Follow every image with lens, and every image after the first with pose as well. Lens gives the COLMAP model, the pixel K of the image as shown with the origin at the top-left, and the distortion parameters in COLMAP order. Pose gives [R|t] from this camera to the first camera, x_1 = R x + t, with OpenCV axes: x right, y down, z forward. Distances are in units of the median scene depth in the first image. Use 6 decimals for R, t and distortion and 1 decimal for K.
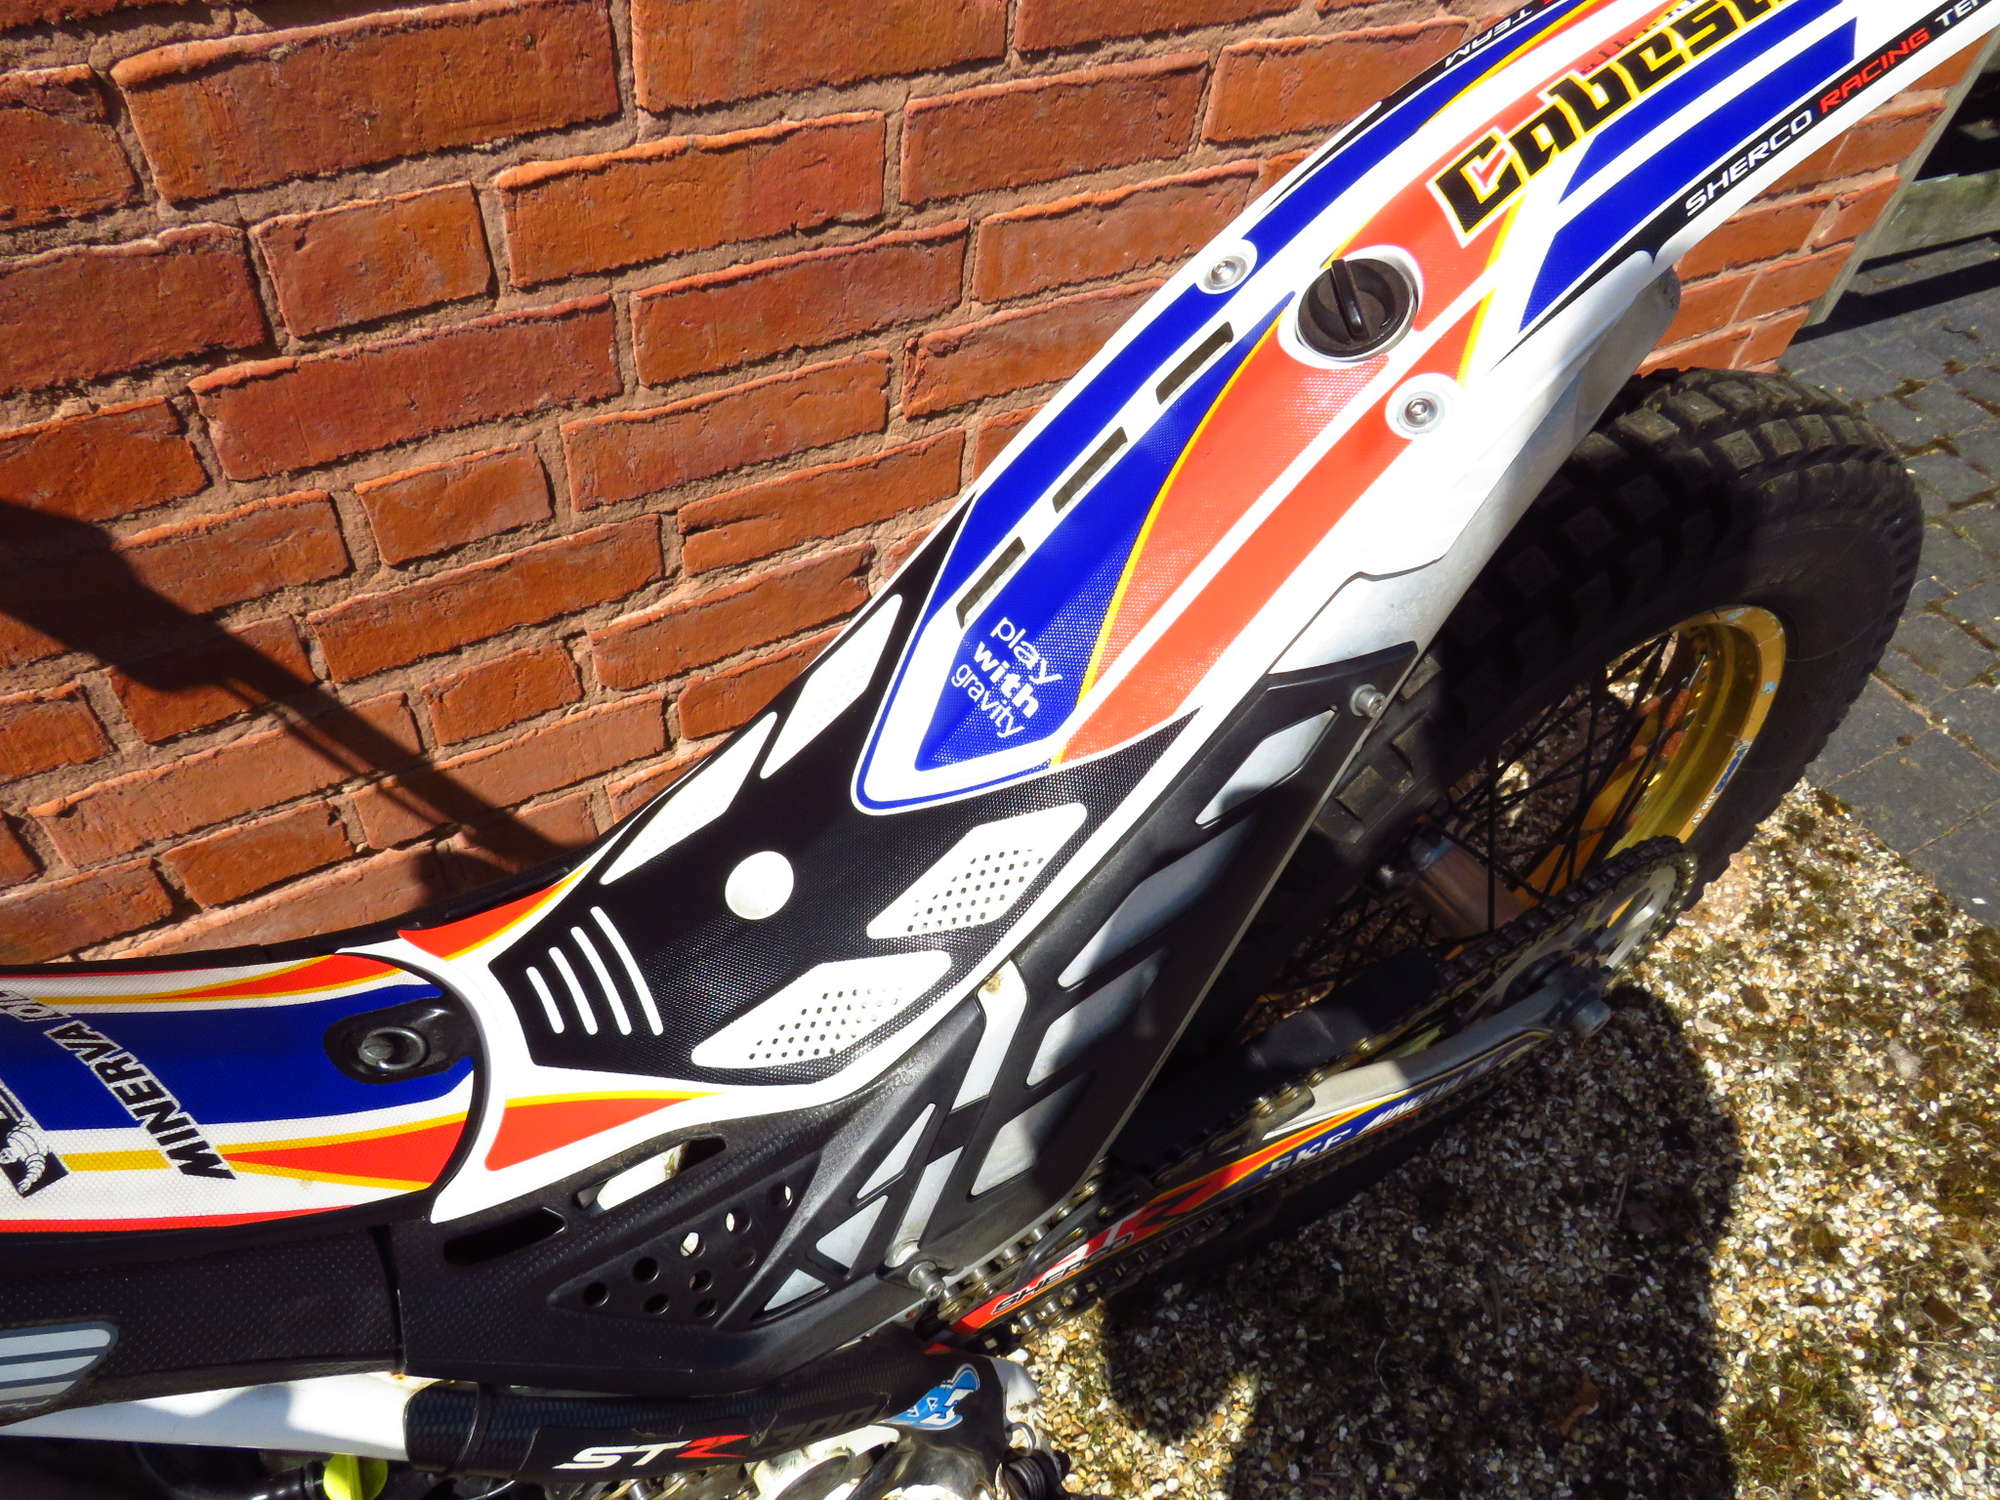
lens RADIAL K [[1407.3, 0, 994.2], [0, 1407.3, 744.5], [0, 0, 1]] dist [-0.024449, -0.003793]
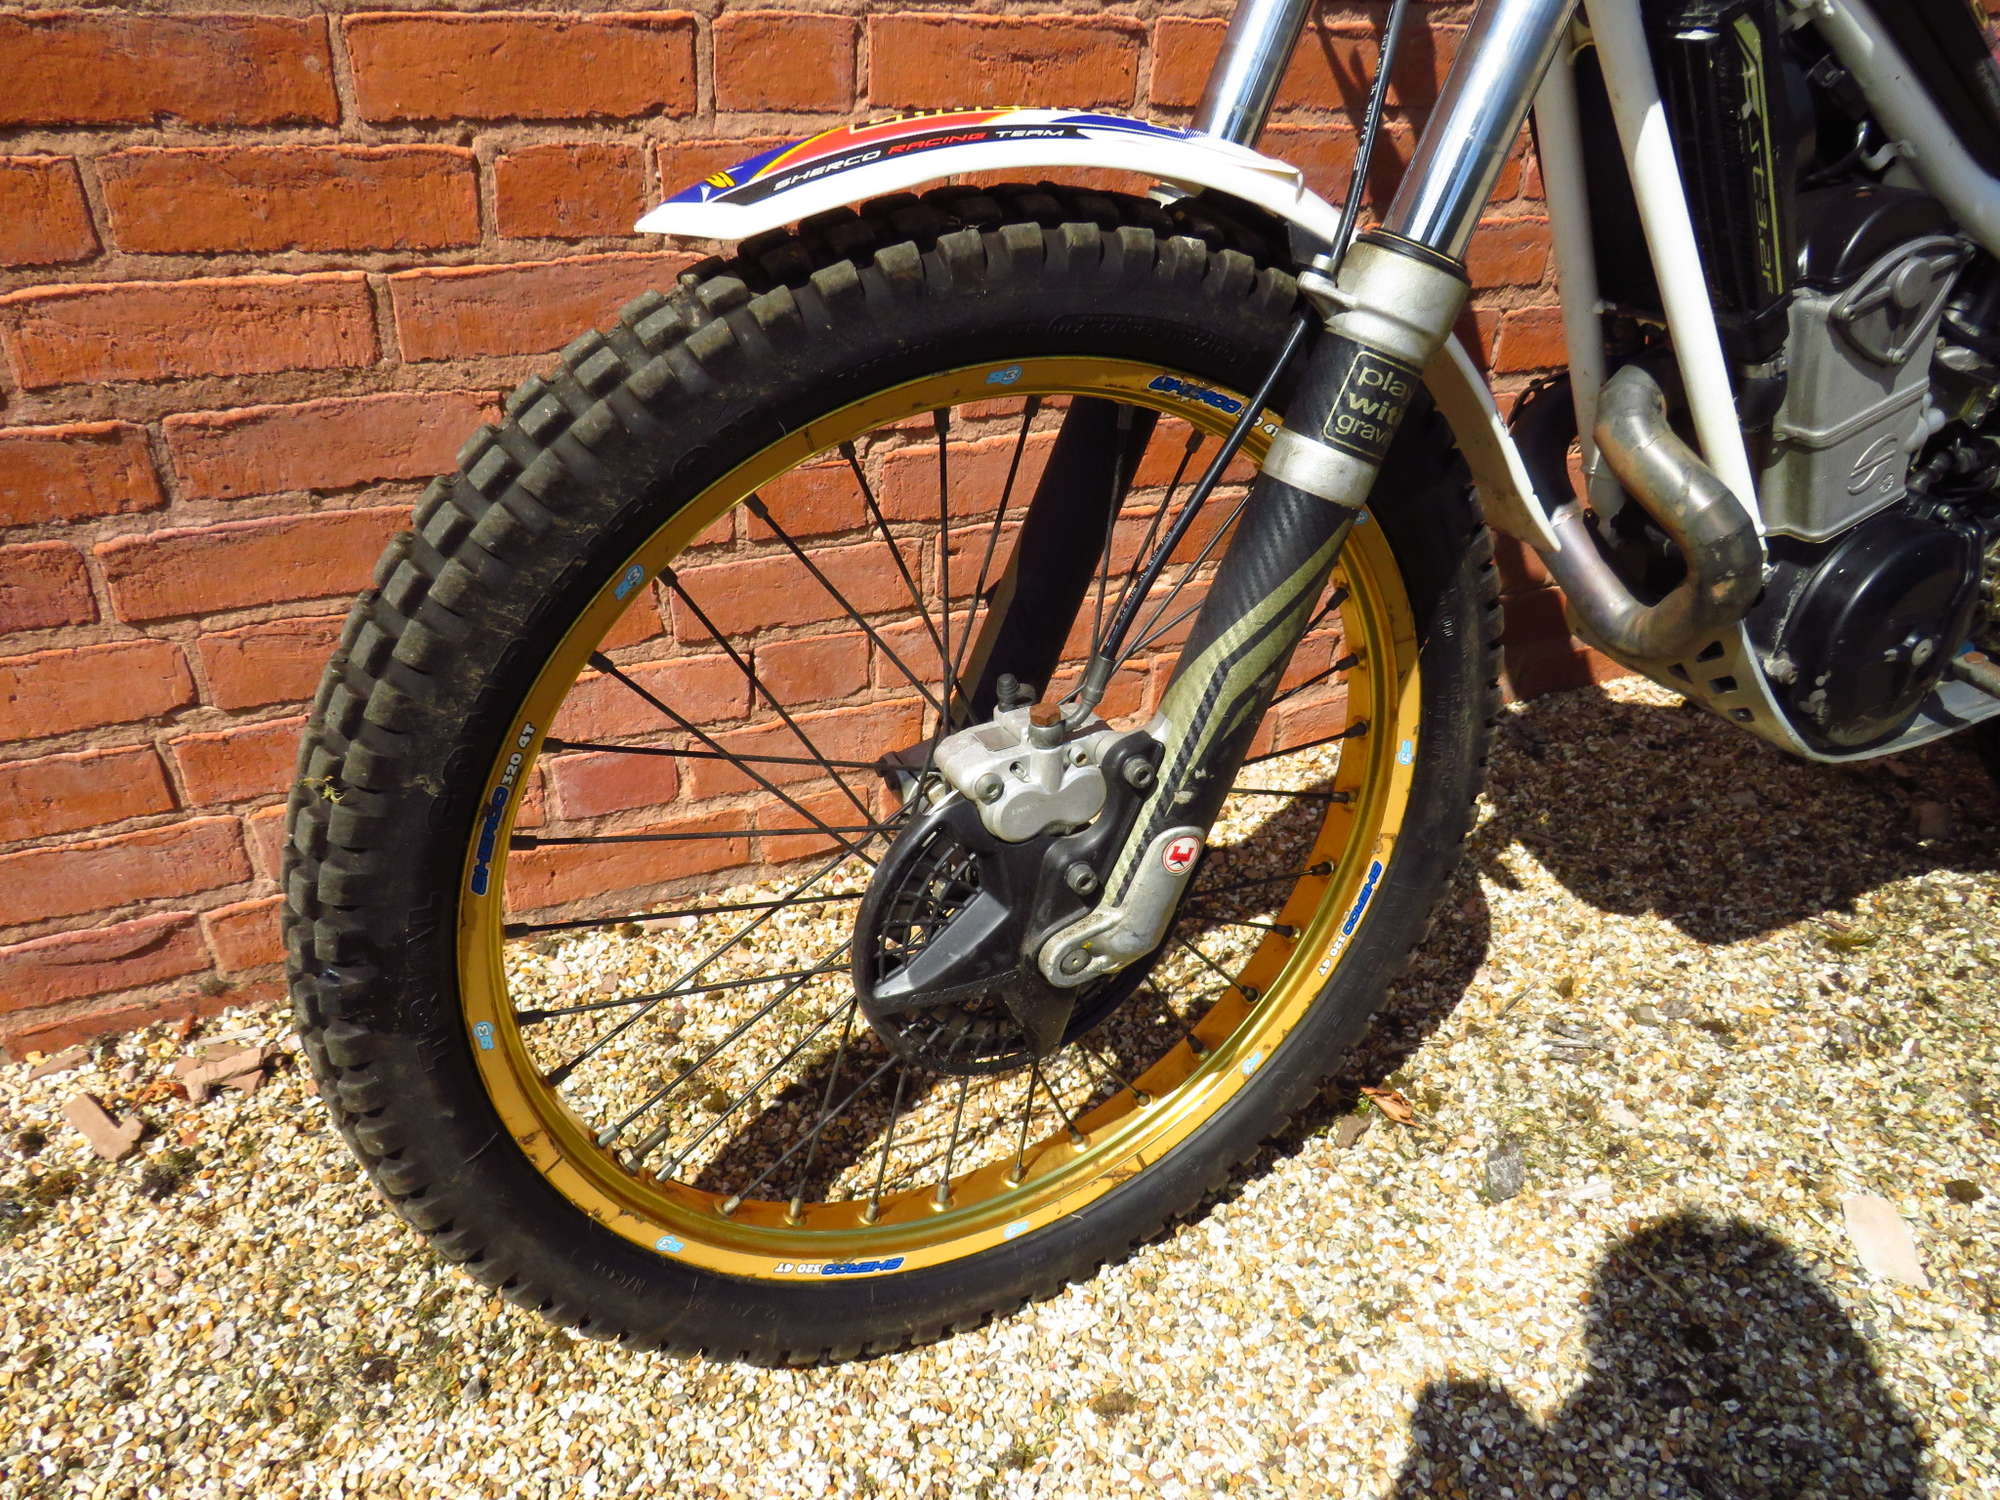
lens RADIAL K [[1407.3, 0, 988.8], [0, 1407.3, 748.1], [0, 0, 1]] dist [-0.024449, -0.003793]
pose [[0.990789, 0.016135, -0.134451, -0.850459], [-0.057209, 0.949797, -0.307593, 0.914916], [0.122738, 0.312452, 0.941971, -0.448075]]
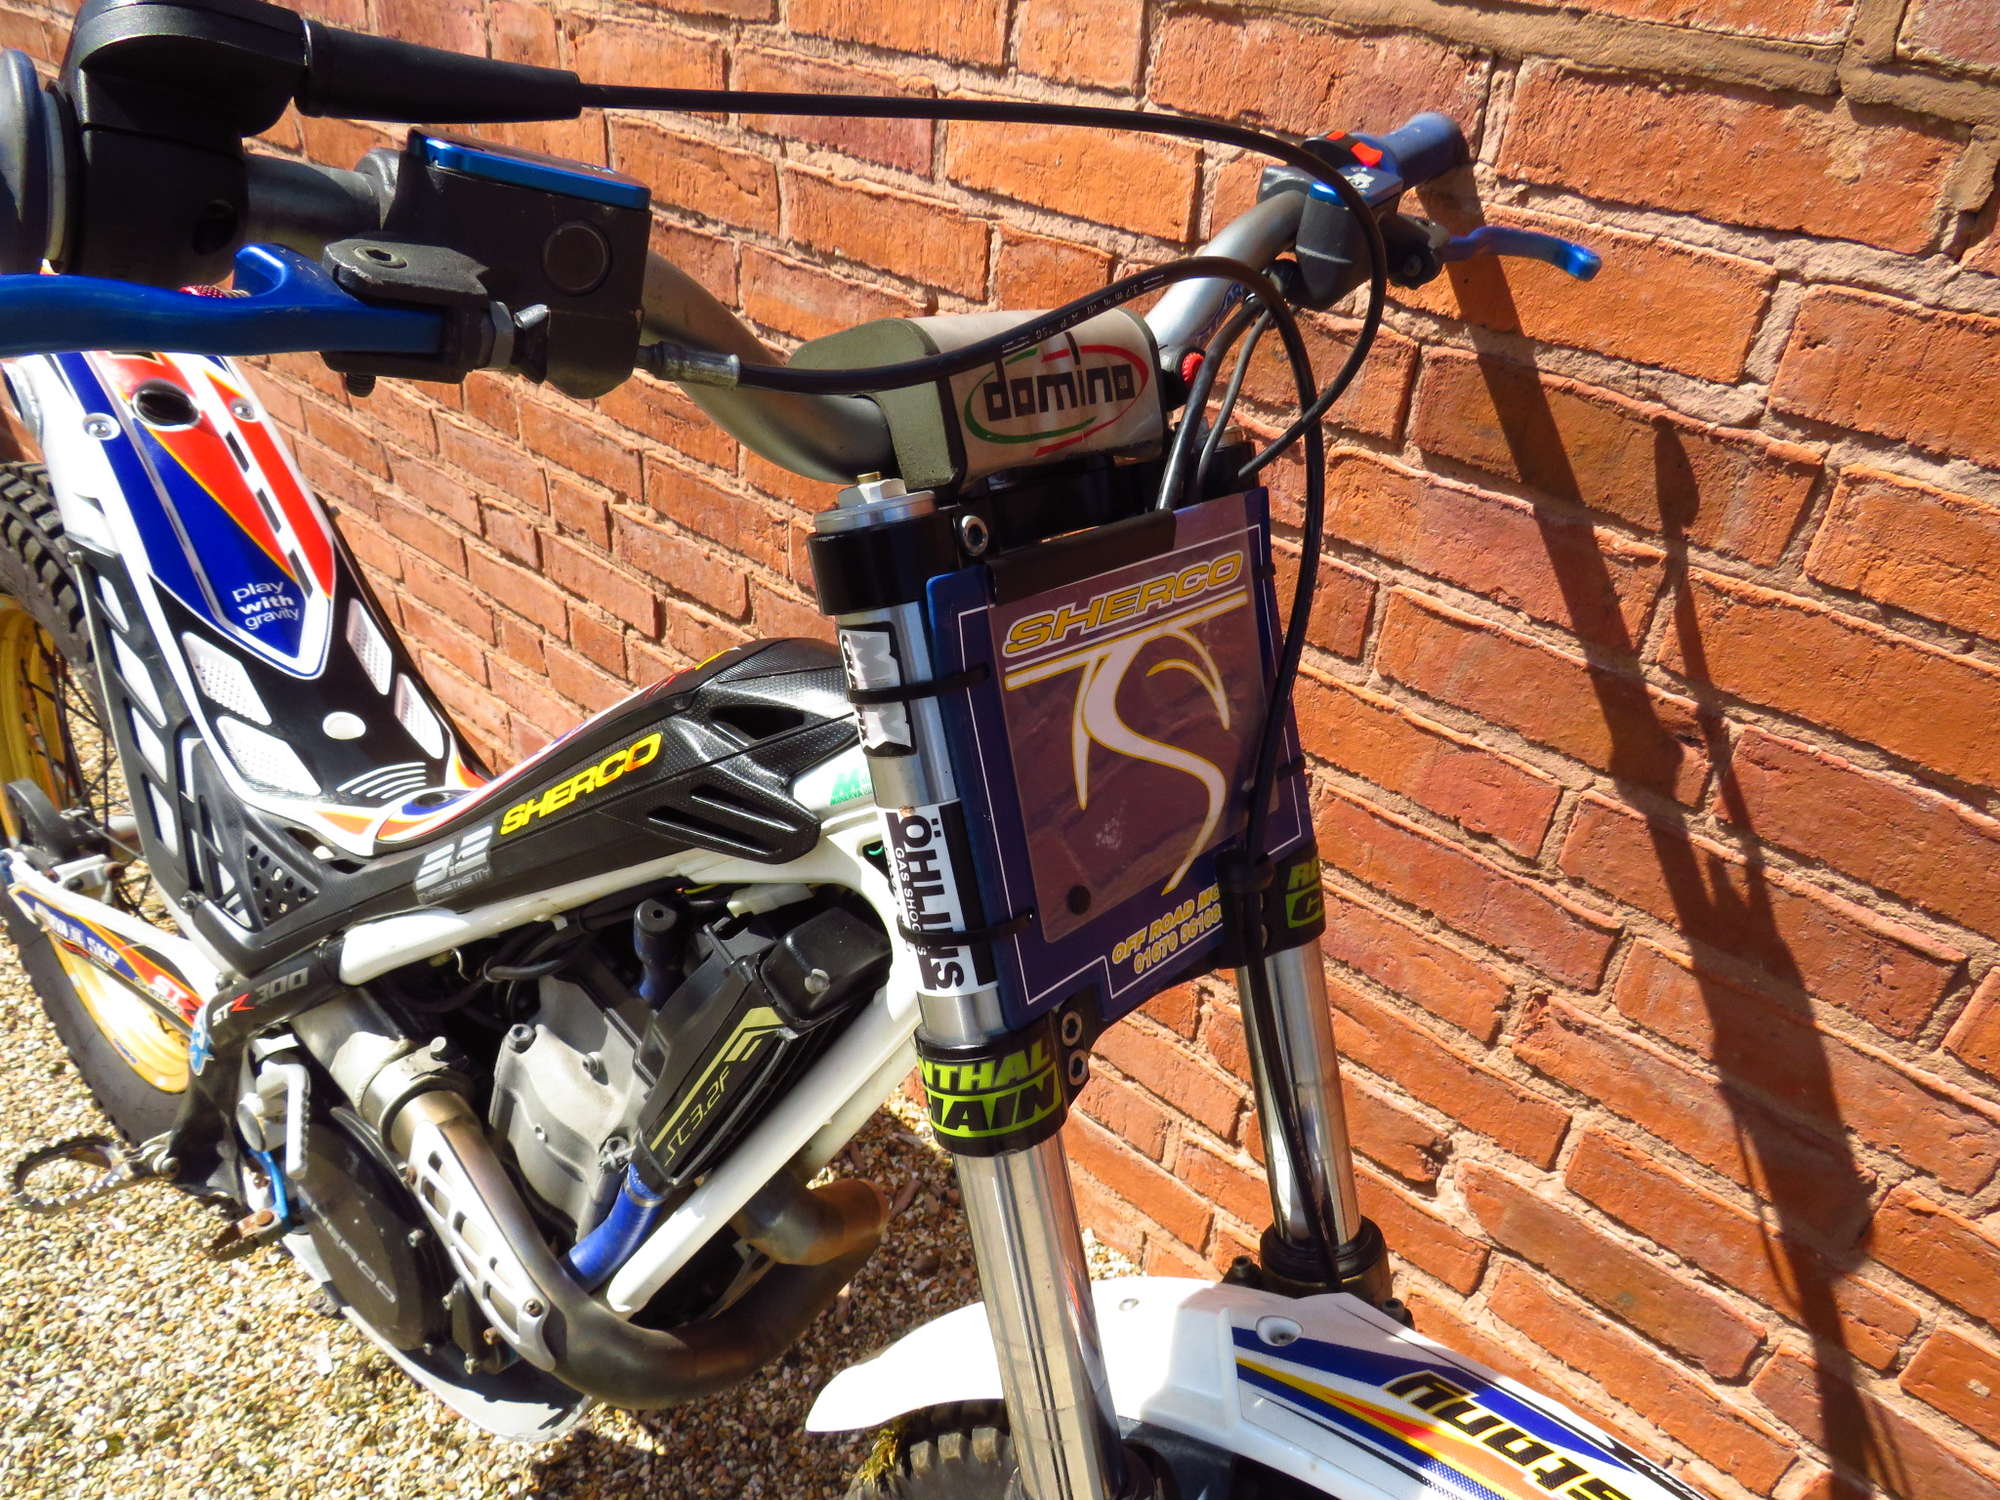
lens RADIAL K [[1407.3, 0, 997.0], [0, 1407.3, 750.9], [0, 0, 1]] dist [-0.024449, -0.003793]
pose [[0.304421, 0.460949, -0.833579, 0.659847], [-0.740899, 0.664586, 0.096925, -0.229067], [0.598662, 0.588092, 0.543831, 0.102087]]
